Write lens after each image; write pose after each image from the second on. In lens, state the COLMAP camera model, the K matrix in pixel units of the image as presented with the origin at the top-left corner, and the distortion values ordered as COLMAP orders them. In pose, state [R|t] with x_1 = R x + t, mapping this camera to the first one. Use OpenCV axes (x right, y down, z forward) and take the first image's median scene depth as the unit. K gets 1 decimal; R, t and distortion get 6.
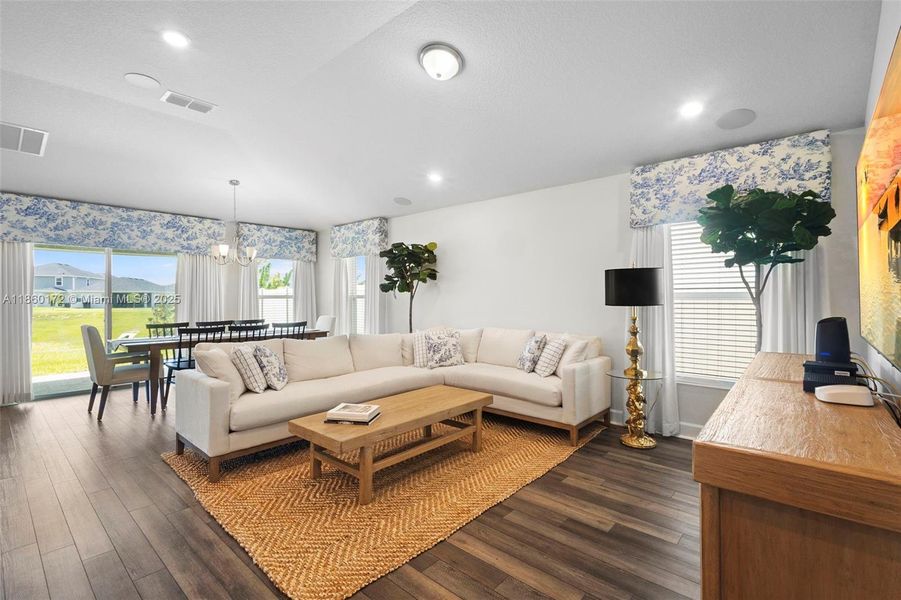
lens RADIAL K [[413.8, 0, 450.2], [0, 413.8, 295.5], [0, 0, 1]] dist [0.005495, -0.000475]
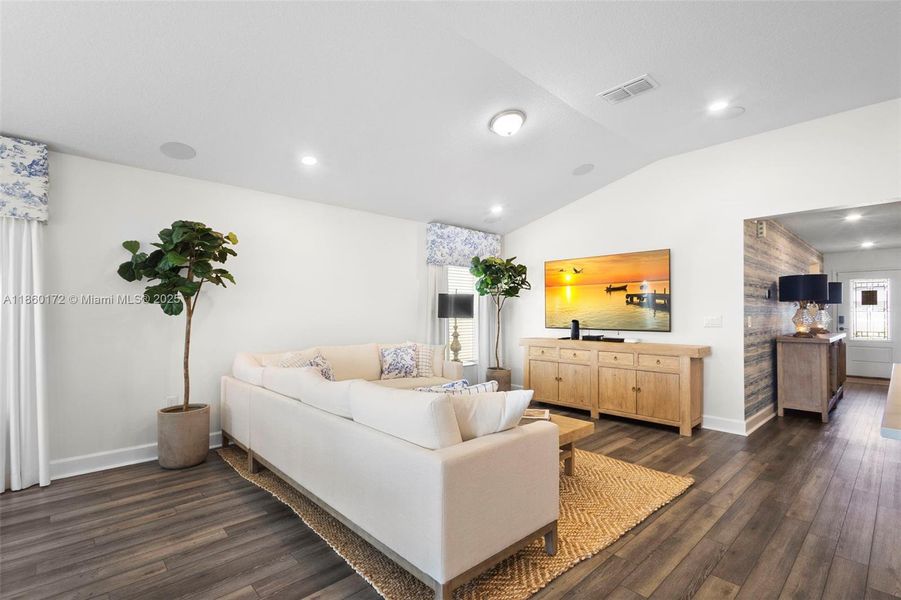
lens RADIAL K [[417.9, 0, 442.9], [0, 417.9, 309.0], [0, 0, 1]] dist [0.002528, -0.000320]
pose [[0.109897, 0.013285, 0.993854, -0.841853], [-0.002914, 0.999911, -0.013044, 0.008686], [-0.993939, -0.001462, 0.109926, 0.689989]]
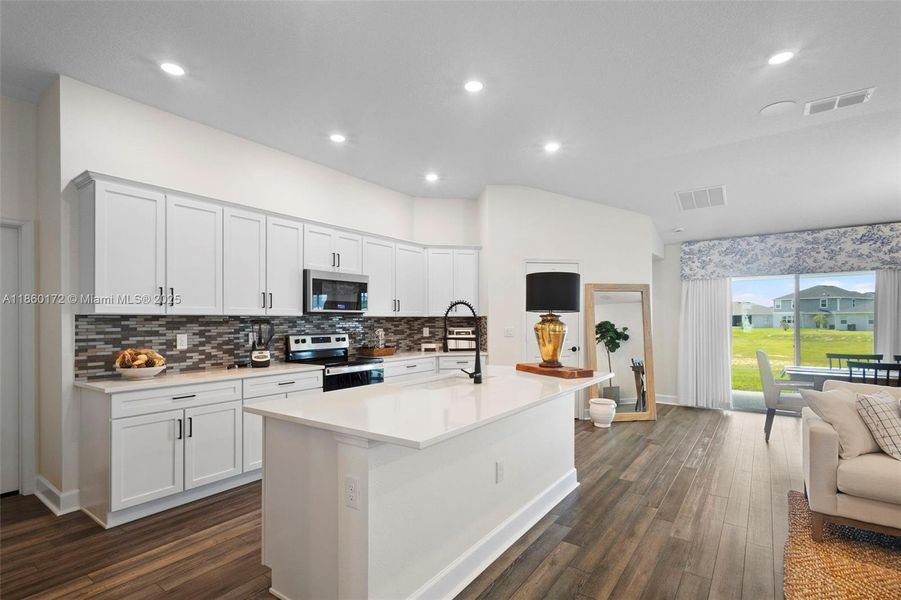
lens RADIAL K [[429.8, 0, 456.8], [0, 429.8, 318.0], [0, 0, 1]] dist [0.007575, -0.000195]
pose [[0.103929, -0.002840, -0.994581, 0.158047], [0.005589, 0.999982, -0.002272, -0.012720], [0.994569, -0.005322, 0.103943, 0.096280]]
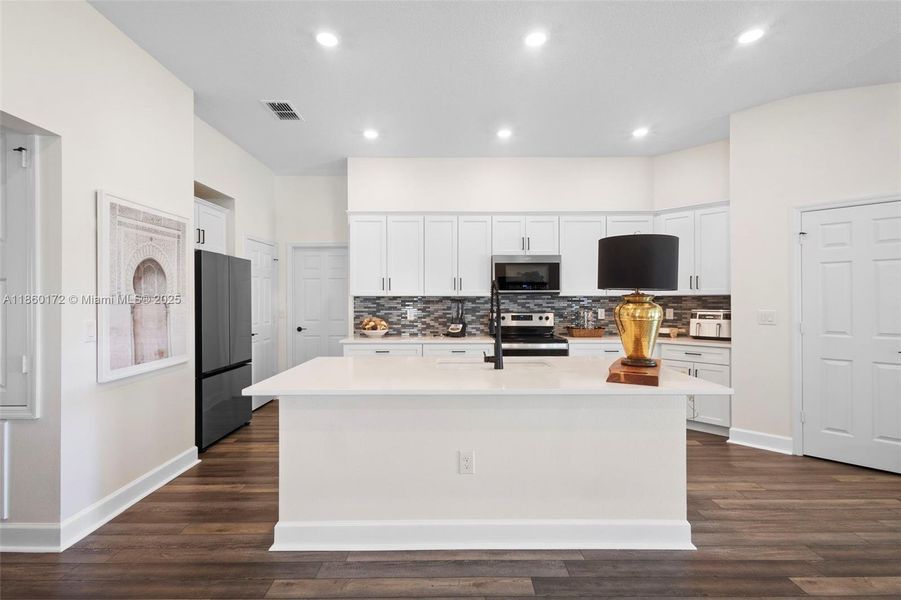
lens RADIAL K [[411.6, 0, 450.5], [0, 411.6, 300.0], [0, 0, 1]] dist [0.005325, 0.000248]
pose [[-0.747127, 0.004806, -0.664664, -0.041066], [0.005041, 0.999986, 0.001564, -0.013651], [0.664662, -0.002182, -0.747141, 0.560313]]
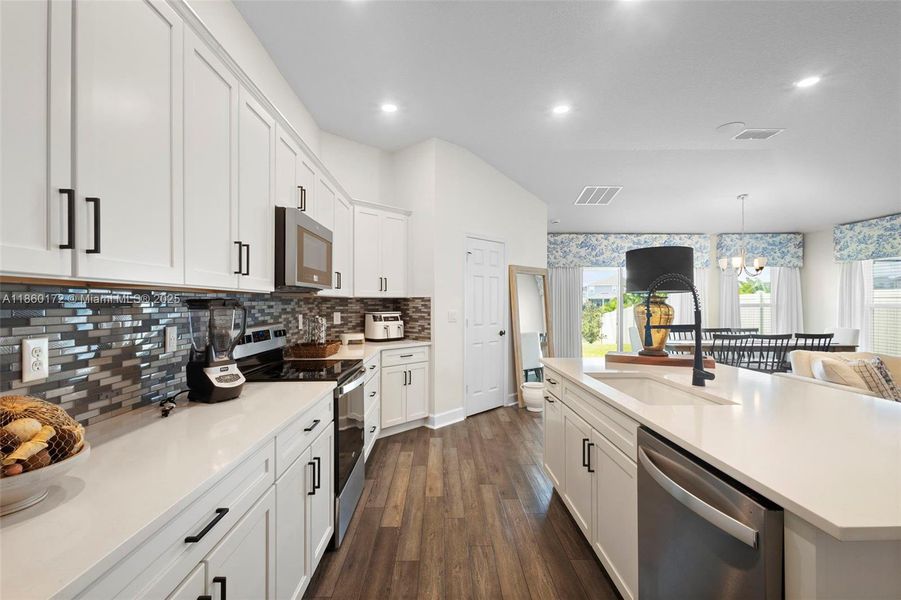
lens RADIAL K [[413.9, 0, 448.5], [0, 413.9, 303.1], [0, 0, 1]] dist [0.004770, -0.000159]
pose [[0.677708, 0.002179, -0.735327, -0.308935], [0.000795, 0.999993, 0.003695, -0.010872], [0.735330, -0.003089, 0.677702, -0.312335]]
